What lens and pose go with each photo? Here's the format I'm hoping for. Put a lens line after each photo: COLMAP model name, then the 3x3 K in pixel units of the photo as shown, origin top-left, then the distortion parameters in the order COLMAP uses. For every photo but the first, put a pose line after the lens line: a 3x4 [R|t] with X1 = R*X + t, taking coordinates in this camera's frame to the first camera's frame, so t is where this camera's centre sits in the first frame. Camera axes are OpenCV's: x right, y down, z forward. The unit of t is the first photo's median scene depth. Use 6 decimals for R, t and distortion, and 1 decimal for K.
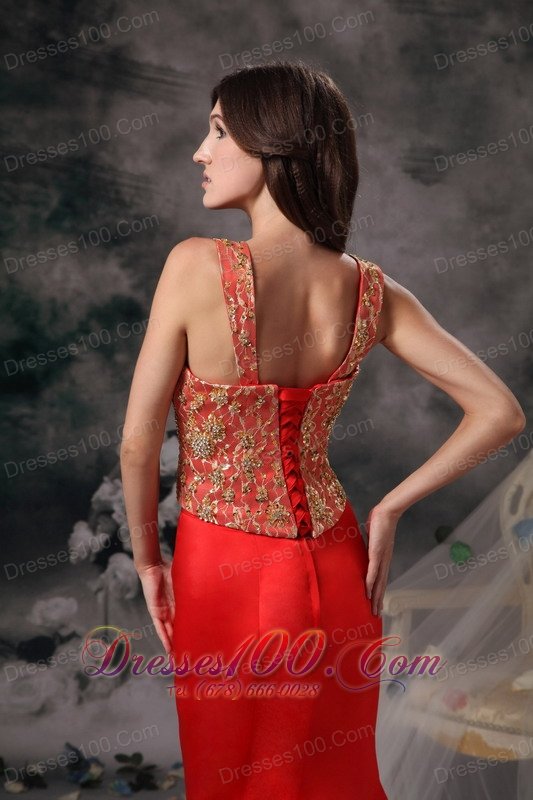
lens RADIAL K [[2052.6, 0, 283.5], [0, 2052.6, 404.6], [0, 0, 1]] dist [0.612159, 0.000000]
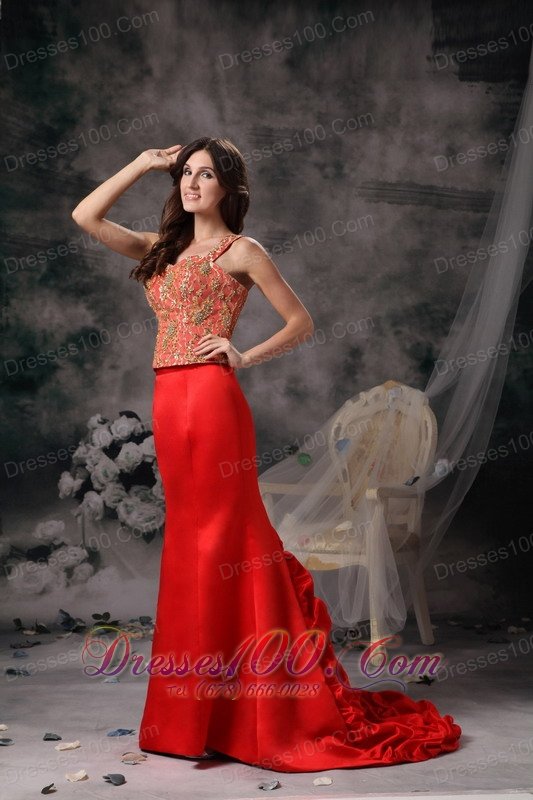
lens RADIAL K [[1685.2, 0, 278.1], [0, 1685.2, 412.1], [0, 0, 1]] dist [0.474538, 0.000000]
pose [[0.997958, -0.028776, 0.057024, -0.009490], [0.032630, 0.997162, -0.067844, 0.104735], [-0.054910, 0.069566, 0.996065, -0.293172]]
